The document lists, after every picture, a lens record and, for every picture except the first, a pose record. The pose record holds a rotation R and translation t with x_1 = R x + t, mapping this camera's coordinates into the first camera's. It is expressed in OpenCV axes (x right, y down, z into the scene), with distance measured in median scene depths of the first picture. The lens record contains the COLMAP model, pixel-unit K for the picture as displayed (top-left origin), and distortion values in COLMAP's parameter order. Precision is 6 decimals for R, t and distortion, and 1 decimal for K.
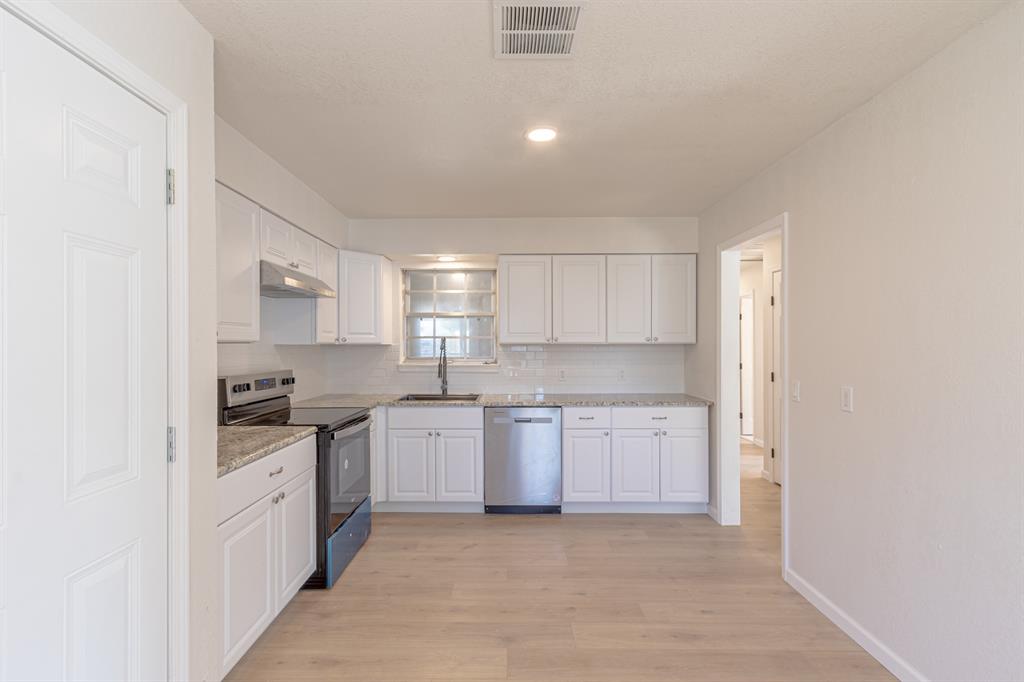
lens RADIAL K [[476.7, 0, 509.6], [0, 476.7, 345.7], [0, 0, 1]] dist [0.013258, 0.000172]
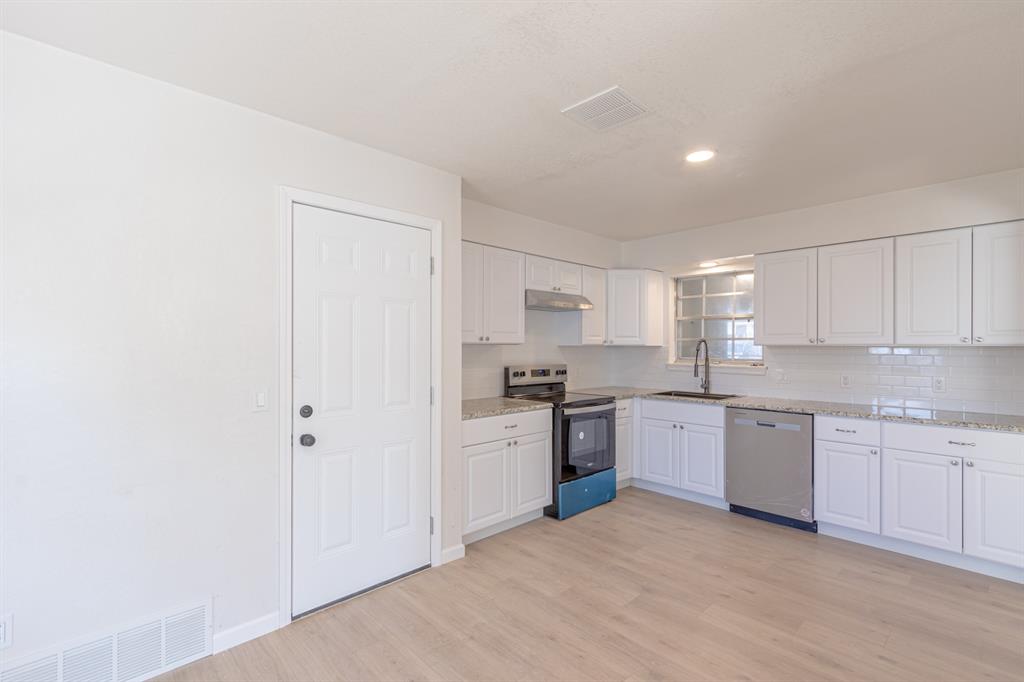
lens RADIAL K [[476.7, 0, 509.6], [0, 476.7, 345.7], [0, 0, 1]] dist [0.013258, 0.000172]
pose [[0.696111, 0.002284, -0.717931, 0.365798], [-0.004426, 0.999990, -0.001110, -0.000015], [0.717921, 0.003951, 0.696114, -0.054300]]
